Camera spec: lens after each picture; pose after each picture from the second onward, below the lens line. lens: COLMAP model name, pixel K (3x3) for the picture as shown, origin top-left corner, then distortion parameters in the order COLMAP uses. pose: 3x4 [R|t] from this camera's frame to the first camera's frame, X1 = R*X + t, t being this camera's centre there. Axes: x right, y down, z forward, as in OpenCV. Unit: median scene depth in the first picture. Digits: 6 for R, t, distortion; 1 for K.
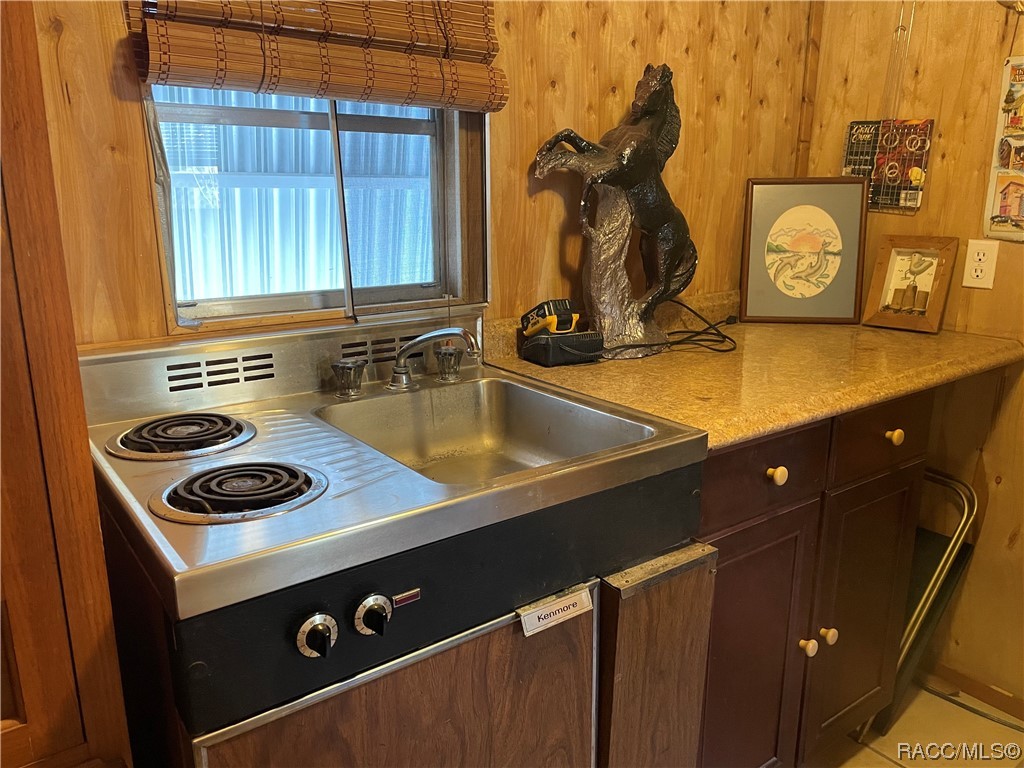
lens RADIAL K [[776.1, 0, 517.3], [0, 776.1, 388.4], [0, 0, 1]] dist [0.085009, -0.112696]
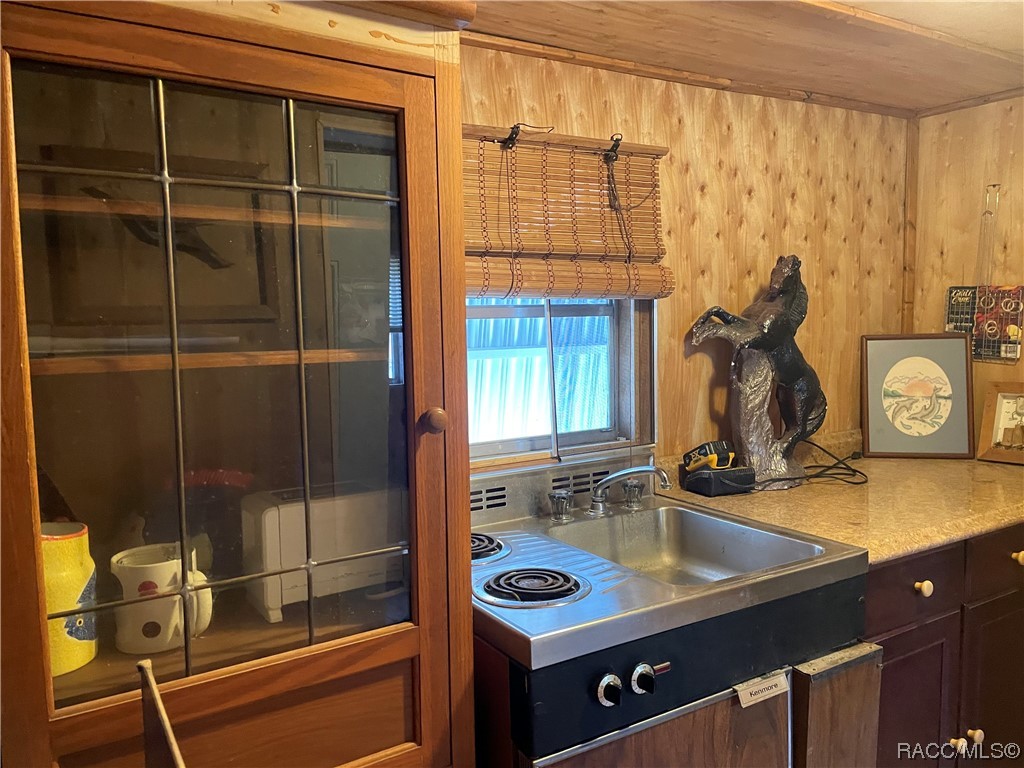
lens RADIAL K [[776.1, 0, 518.2], [0, 776.1, 390.7], [0, 0, 1]] dist [0.085009, -0.112696]
pose [[0.995319, -0.016259, -0.095262, -0.143926], [0.000637, 0.986827, -0.161775, 0.005662], [0.096638, 0.160957, 0.982219, -0.257030]]
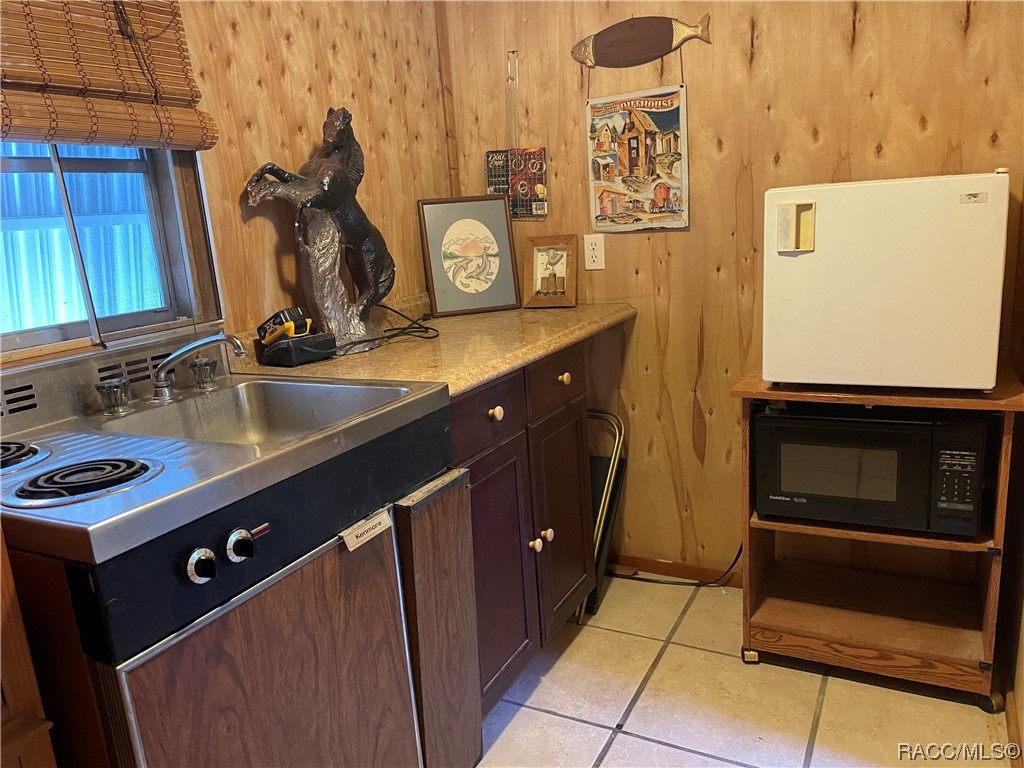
lens RADIAL K [[776.1, 0, 518.6], [0, 776.1, 389.8], [0, 0, 1]] dist [0.085009, -0.112696]
pose [[0.899068, -0.160294, 0.407409, -0.139088], [0.176972, 0.984210, -0.003306, 0.069763], [-0.400446, 0.075072, 0.913240, -0.187966]]
